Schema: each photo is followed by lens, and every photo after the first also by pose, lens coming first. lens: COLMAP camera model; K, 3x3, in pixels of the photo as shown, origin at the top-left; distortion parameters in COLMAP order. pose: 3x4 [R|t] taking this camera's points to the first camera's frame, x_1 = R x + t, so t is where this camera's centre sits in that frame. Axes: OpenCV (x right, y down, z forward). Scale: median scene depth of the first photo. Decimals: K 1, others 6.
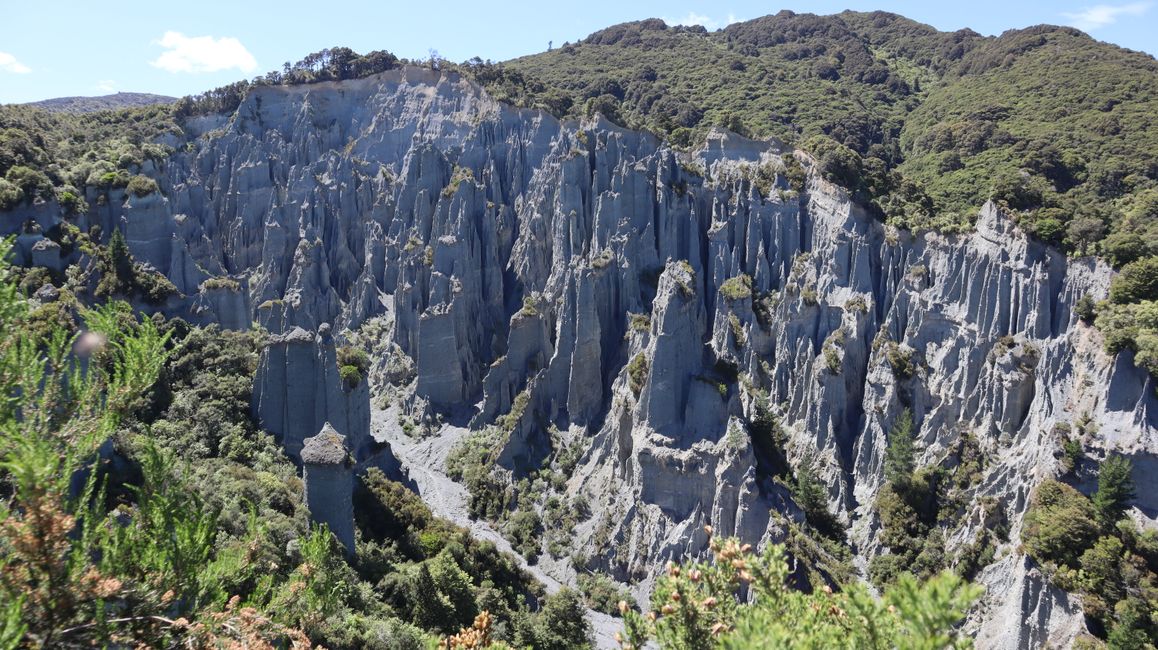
lens RADIAL K [[807.9, 0, 579.0], [0, 807.9, 325.0], [0, 0, 1]] dist [-0.138955, 0.092601]
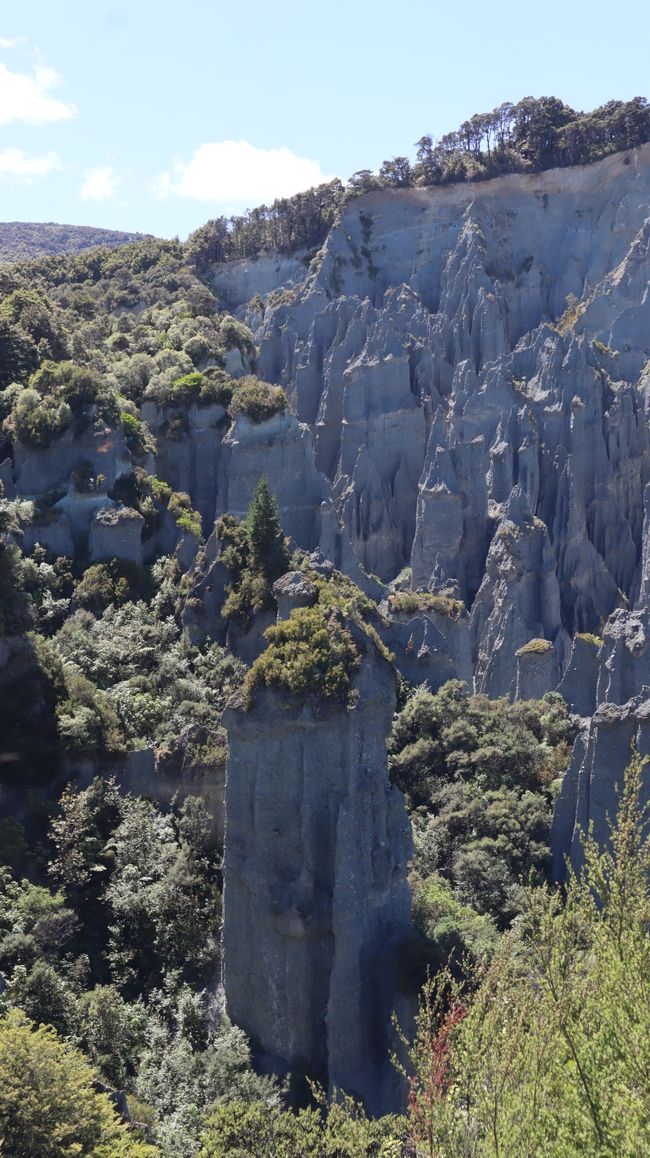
lens RADIAL K [[1927.6, 0, 325.0], [0, 1927.6, 579.0], [0, 0, 1]] dist [-0.051068, 0.066114]
pose [[0.941924, 0.002023, -0.335821, -0.094892], [-0.031051, 0.996223, -0.081092, 0.021299], [0.334389, 0.086810, 0.938429, -0.073945]]
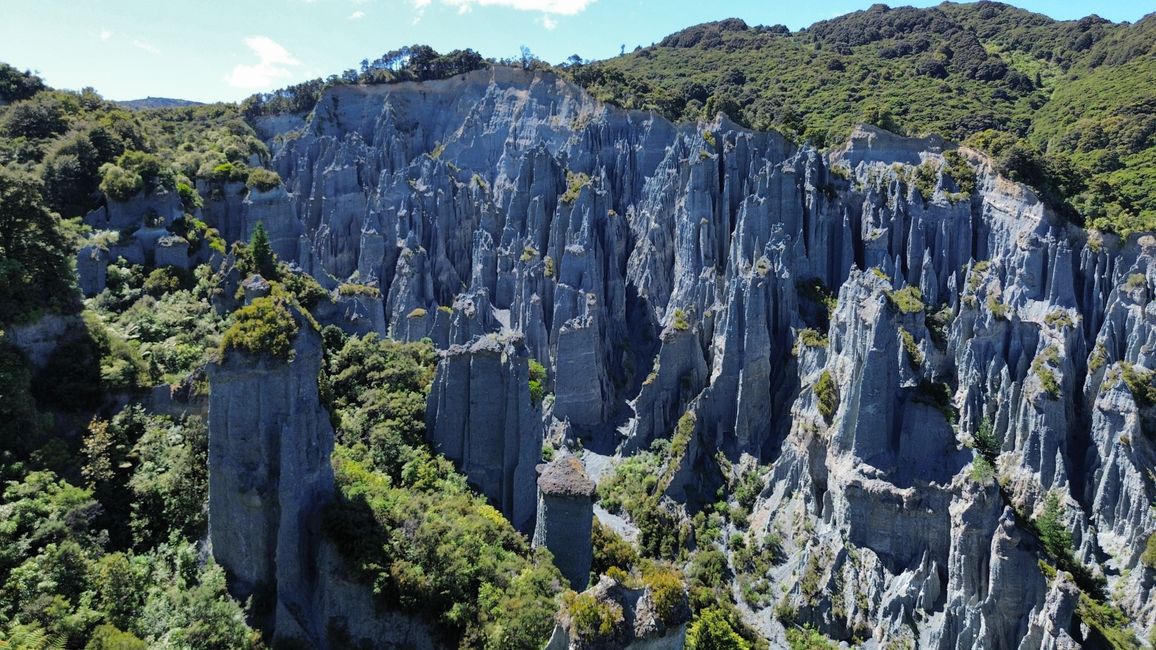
lens RADIAL K [[829.0, 0, 578.0], [0, 829.0, 325.0], [0, 0, 1]] dist [0.074158, -0.083587]
pose [[0.998629, 0.005971, -0.052010, -0.118798], [-0.007389, 0.999605, -0.027119, 0.008235], [0.051828, 0.027466, 0.998278, 0.054166]]
